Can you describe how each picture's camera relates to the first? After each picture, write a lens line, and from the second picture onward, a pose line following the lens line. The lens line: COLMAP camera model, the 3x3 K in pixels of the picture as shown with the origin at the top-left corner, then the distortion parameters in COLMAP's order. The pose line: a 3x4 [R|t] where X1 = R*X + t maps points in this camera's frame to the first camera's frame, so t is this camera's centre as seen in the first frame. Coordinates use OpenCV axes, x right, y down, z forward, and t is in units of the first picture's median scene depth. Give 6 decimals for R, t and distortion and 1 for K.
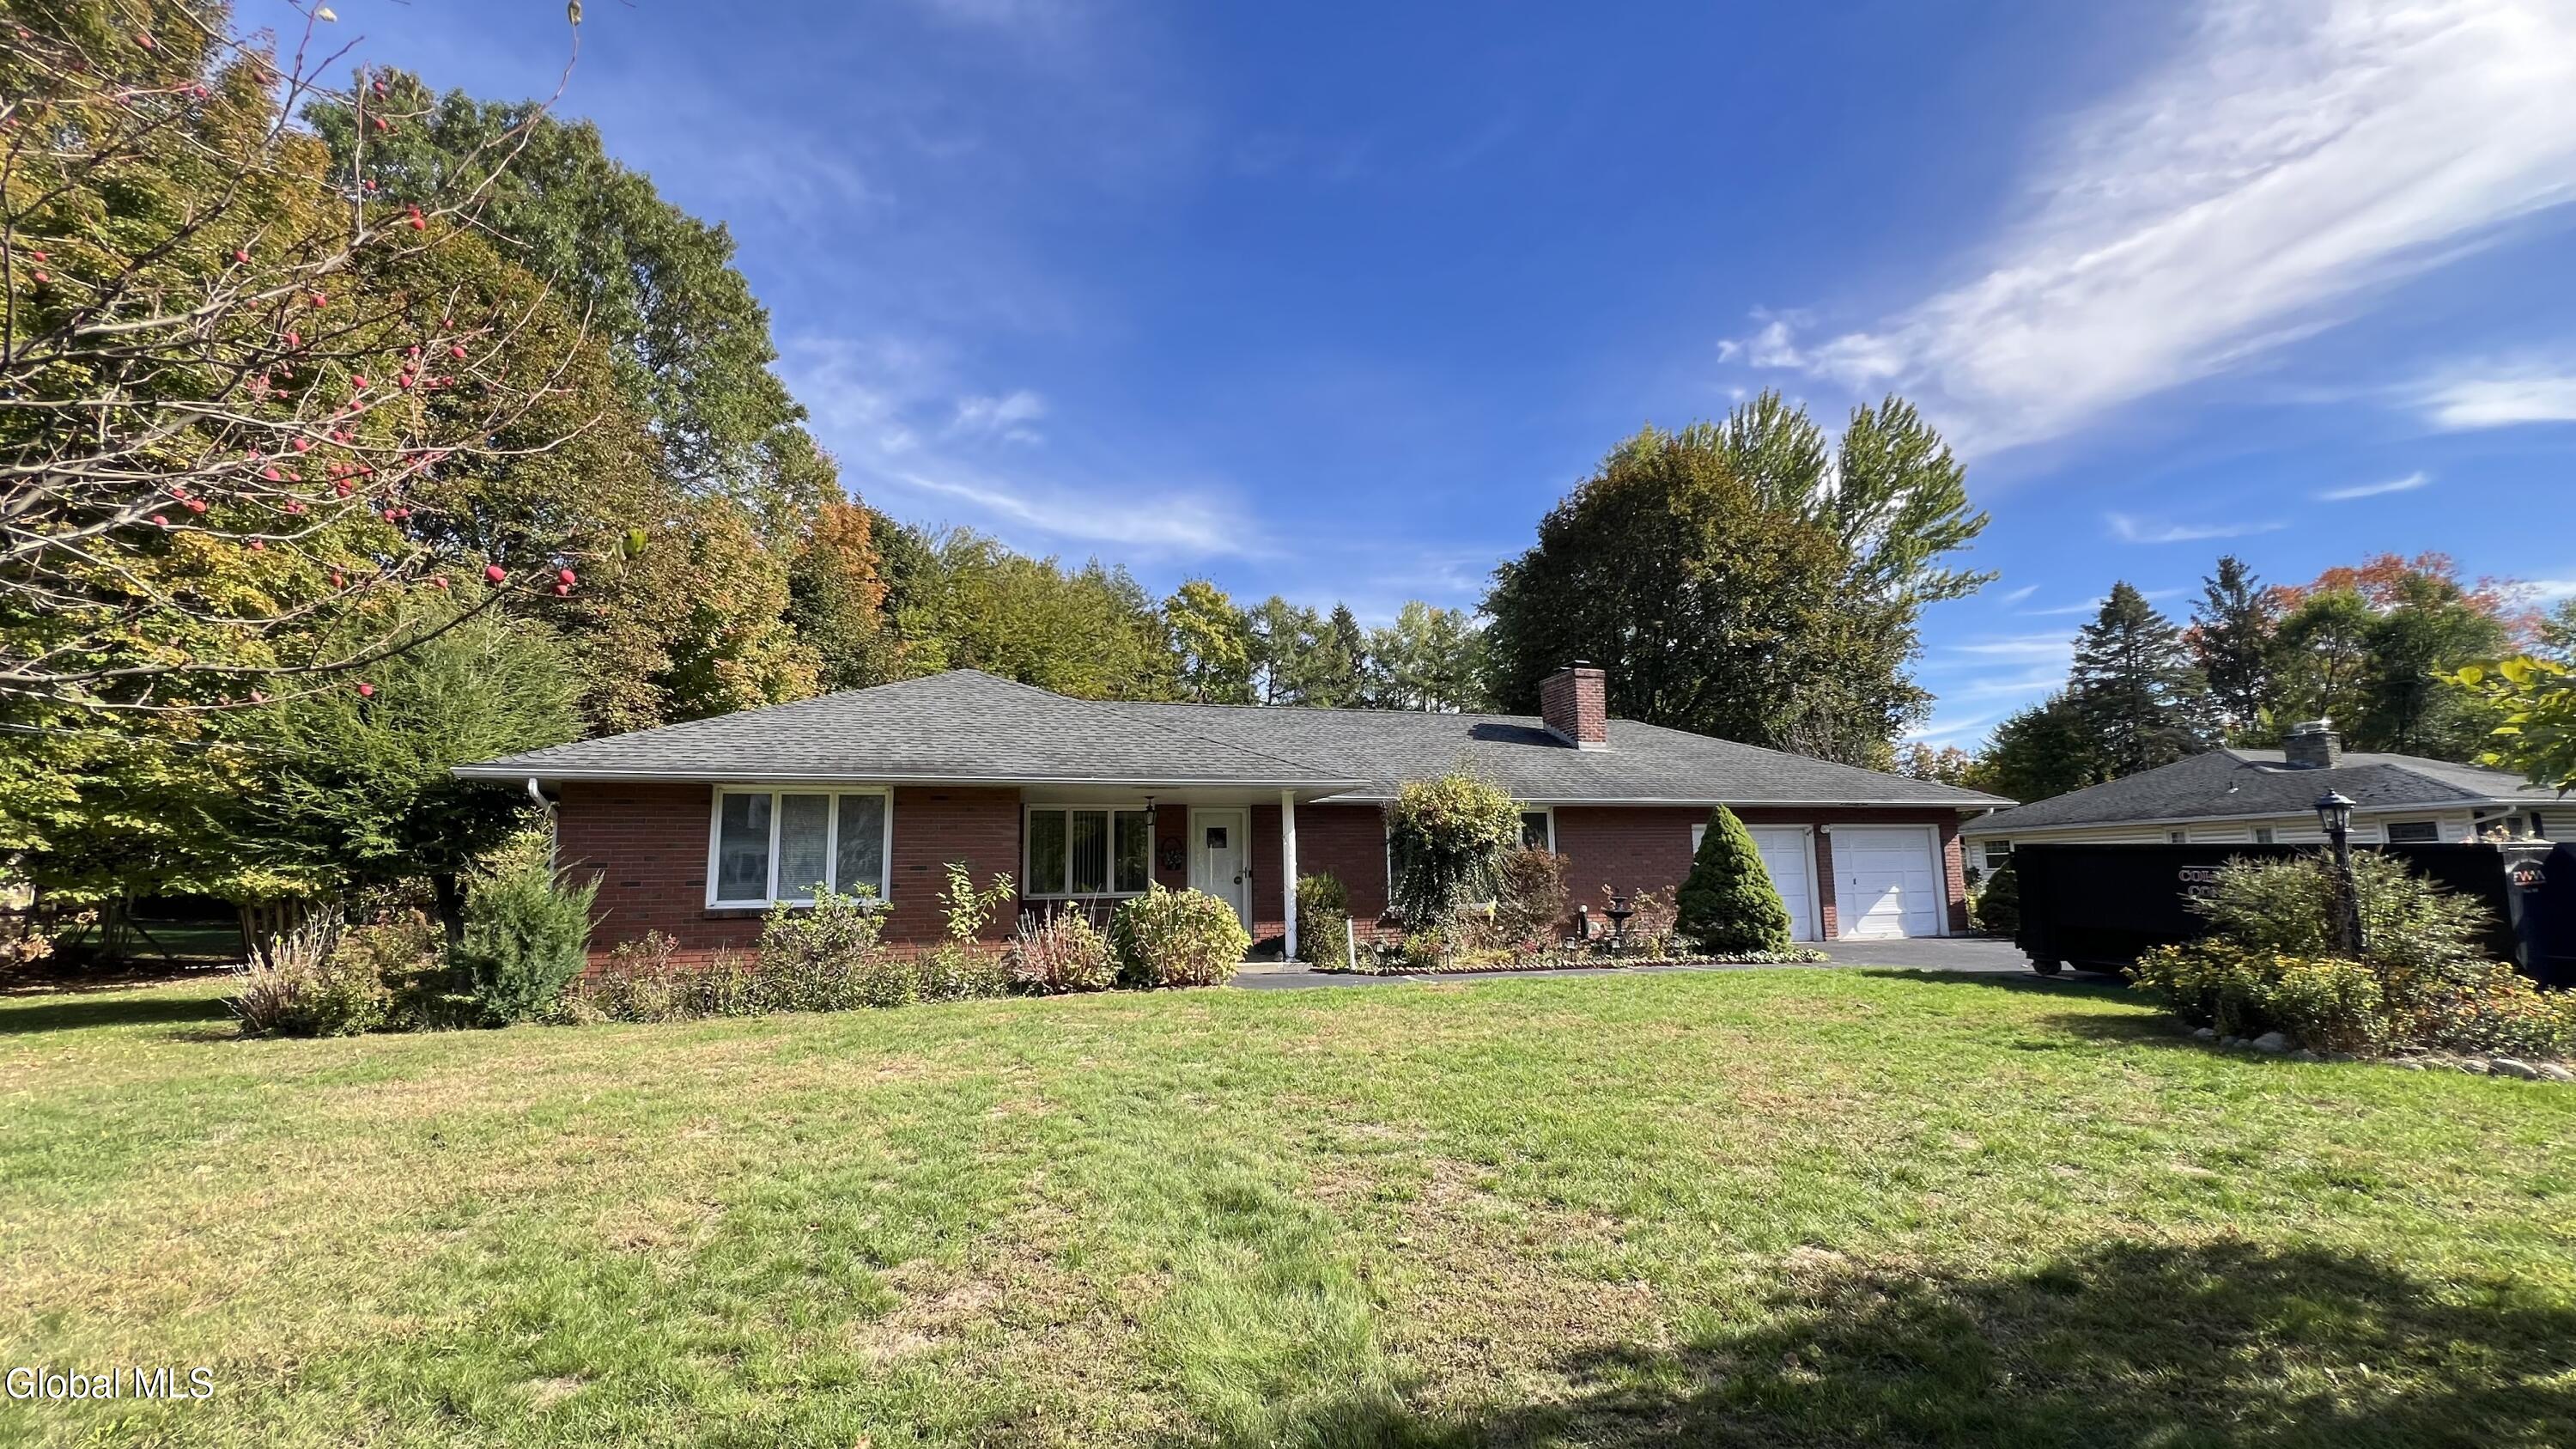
lens RADIAL K [[1032.4, 0, 1289.0], [0, 1032.4, 726.9], [0, 0, 1]] dist [-0.000518, 0.000518]
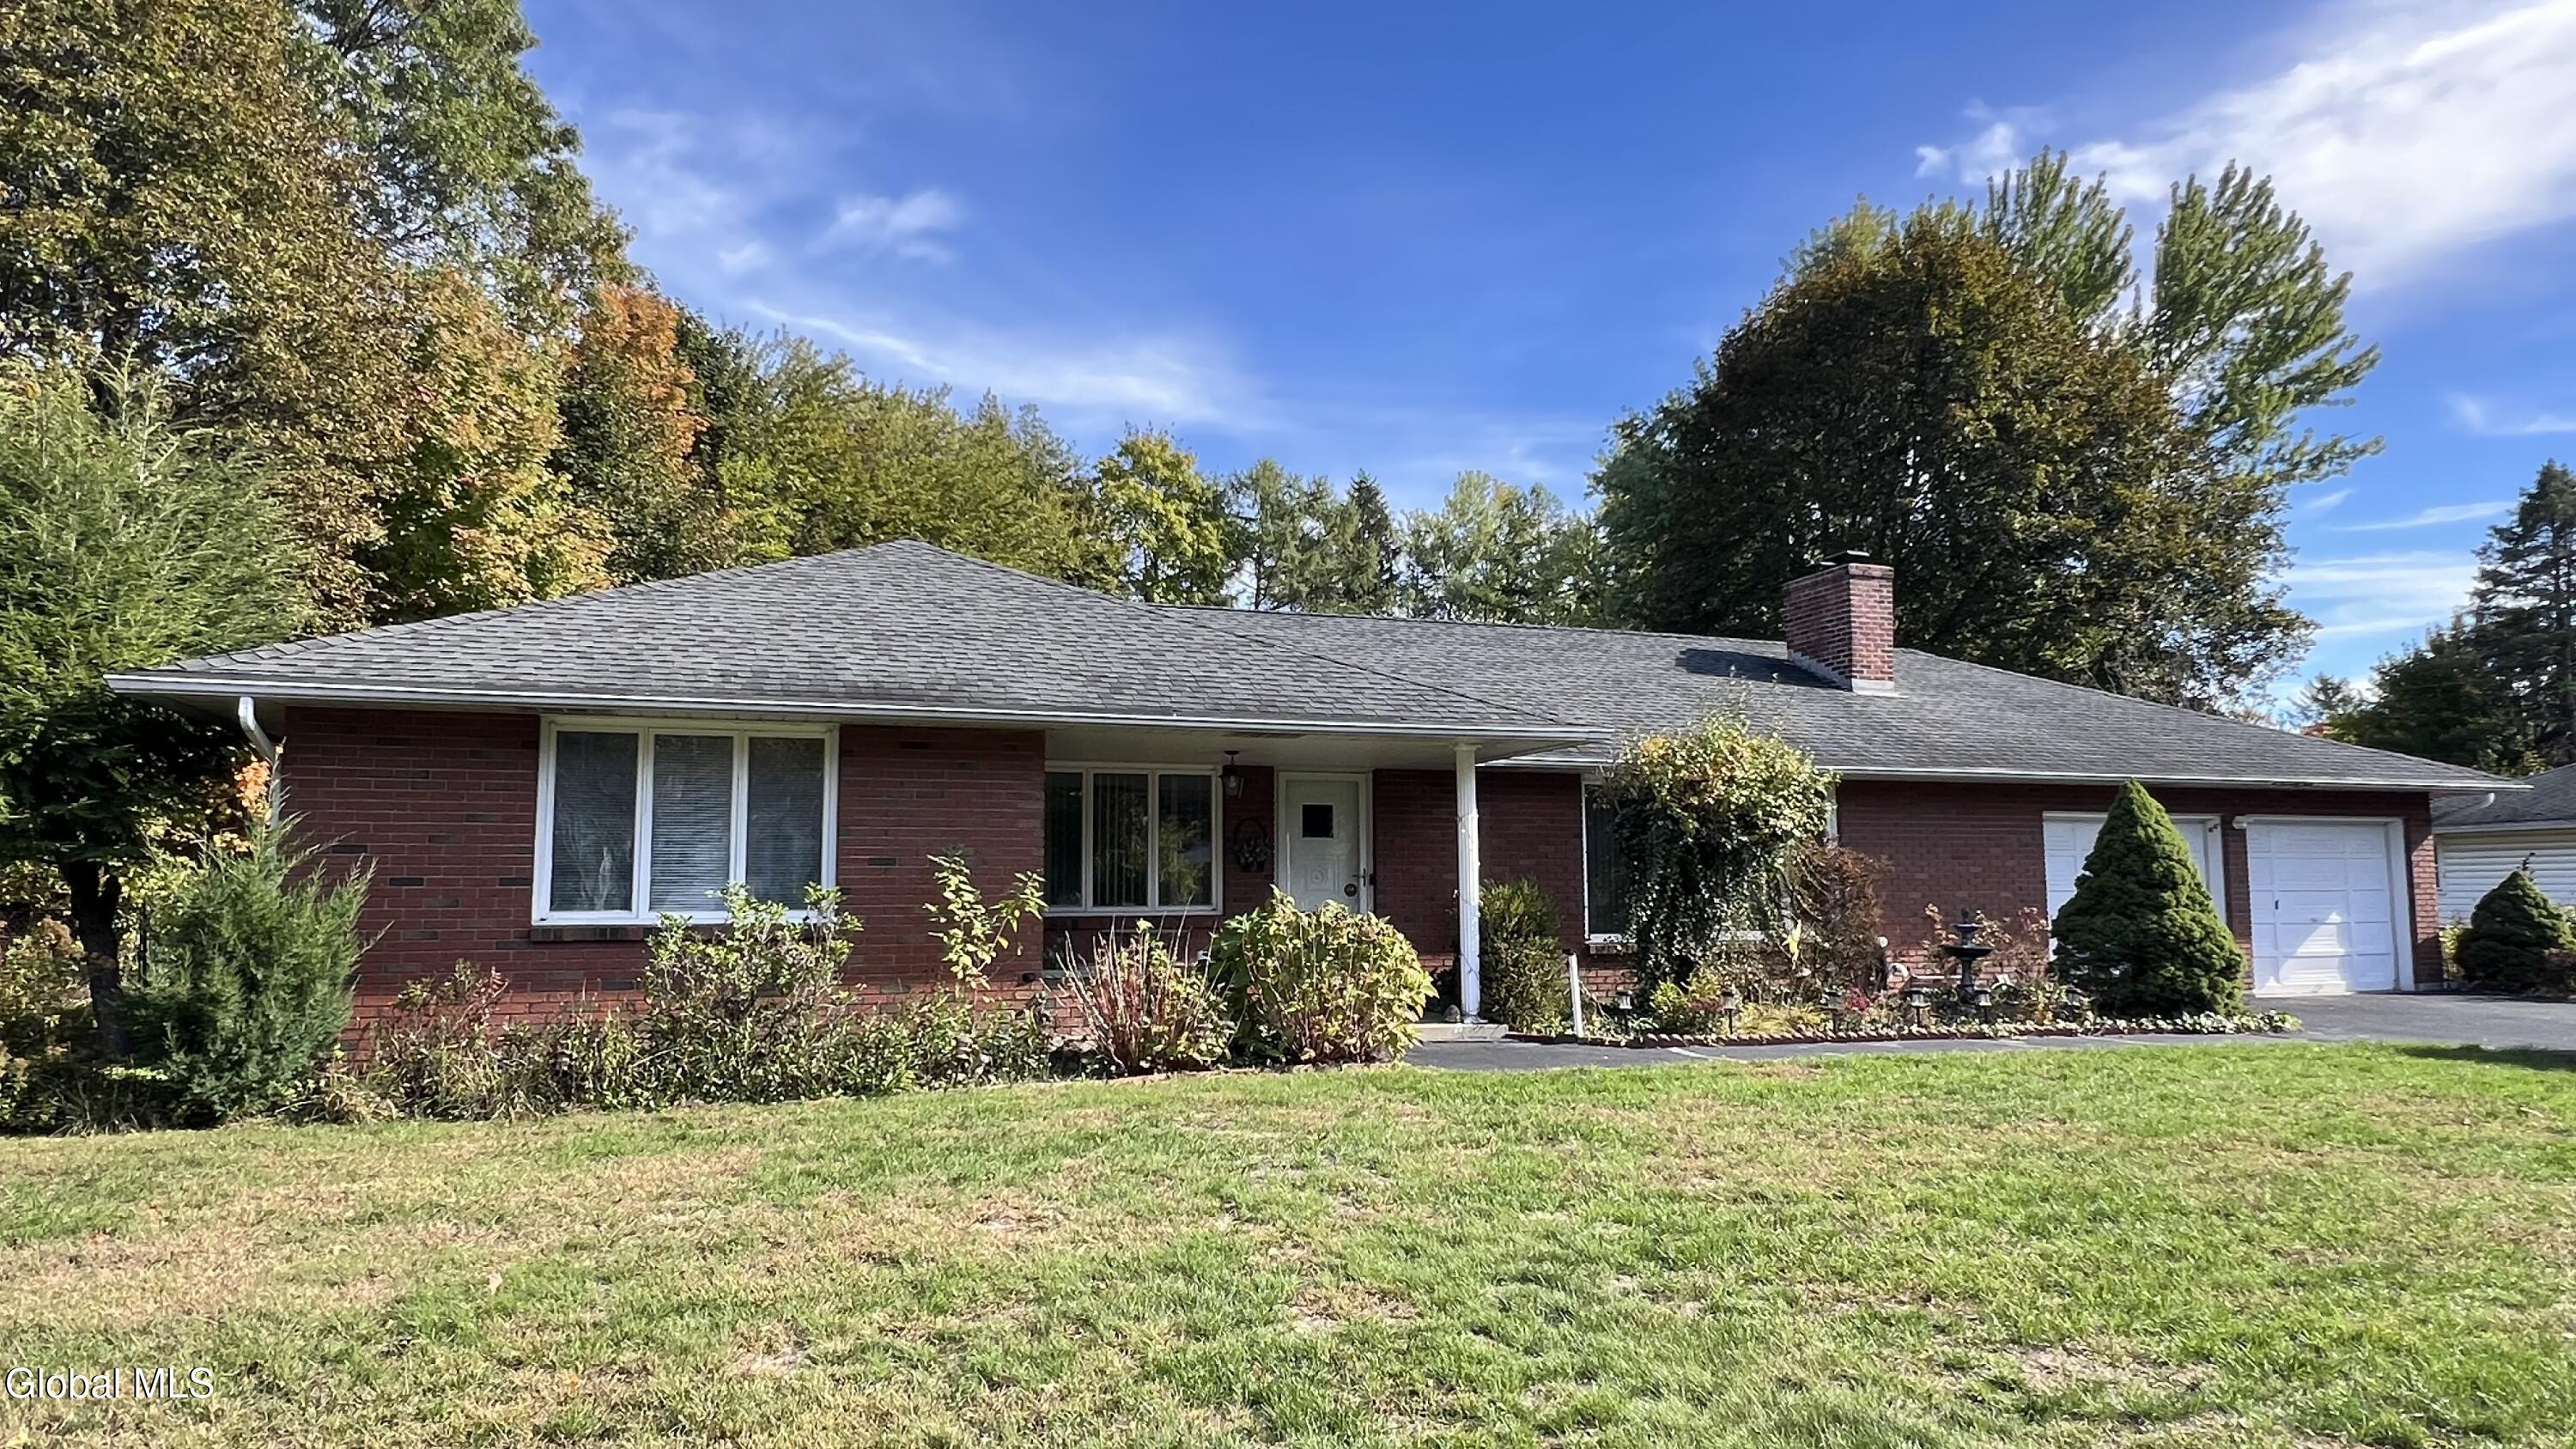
lens RADIAL K [[1547.4, 0, 1287.5], [0, 1547.4, 725.1], [0, 0, 1]] dist [0.001612, 0.000577]
pose [[0.999605, 0.015777, 0.023277, -0.089570], [-0.016678, 0.999099, 0.039014, 0.011707], [-0.022641, -0.039387, 0.998968, 0.063242]]
